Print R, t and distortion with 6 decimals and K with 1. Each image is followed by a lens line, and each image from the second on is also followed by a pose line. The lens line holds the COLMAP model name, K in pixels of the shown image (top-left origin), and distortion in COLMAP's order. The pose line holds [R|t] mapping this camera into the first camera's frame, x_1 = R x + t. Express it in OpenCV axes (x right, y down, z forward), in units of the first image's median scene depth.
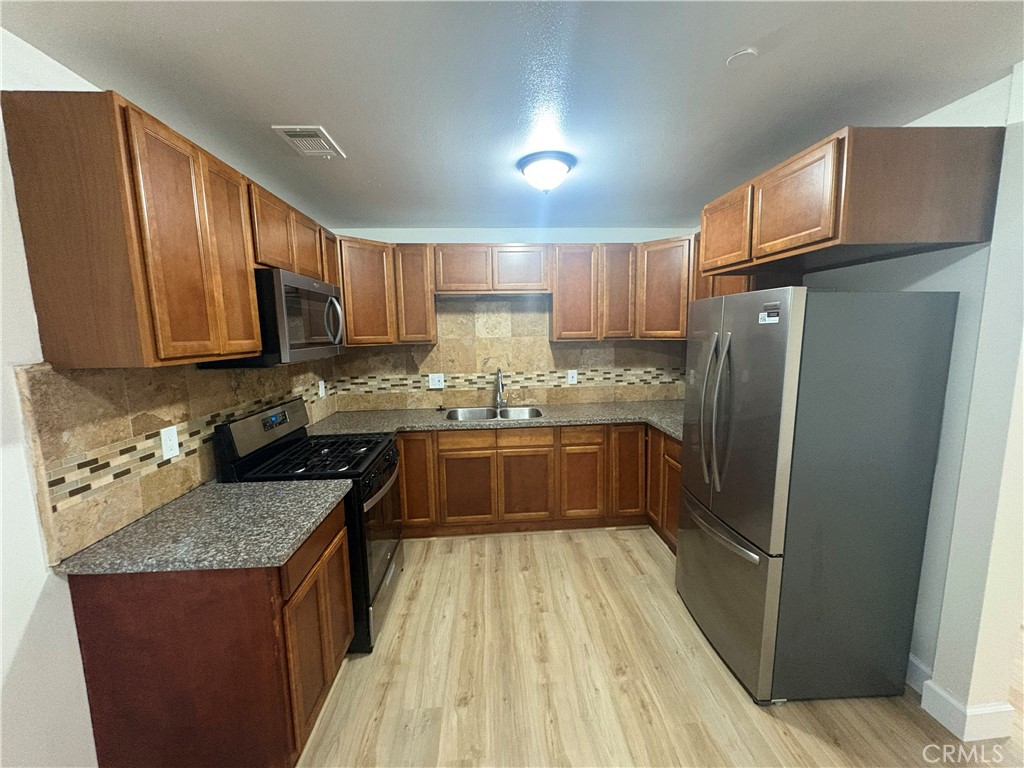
lens RADIAL K [[412.4, 0, 512.0], [0, 412.4, 384.0], [0, 0, 1]] dist [0.001398, 0.000067]
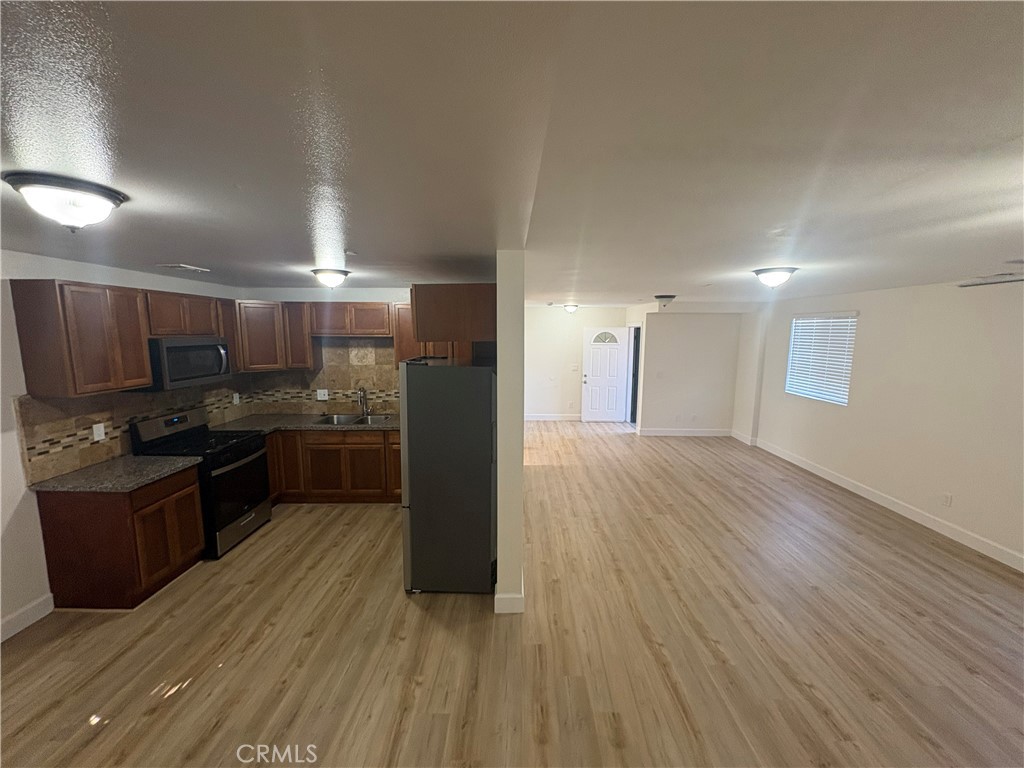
lens RADIAL K [[412.4, 0, 512.0], [0, 412.4, 384.0], [0, 0, 1]] dist [0.001398, 0.000067]
pose [[0.997049, 0.030030, -0.070651, 1.053100], [-0.030036, 0.999548, 0.000965, -0.122011], [0.070648, 0.001160, 0.997501, -0.671145]]
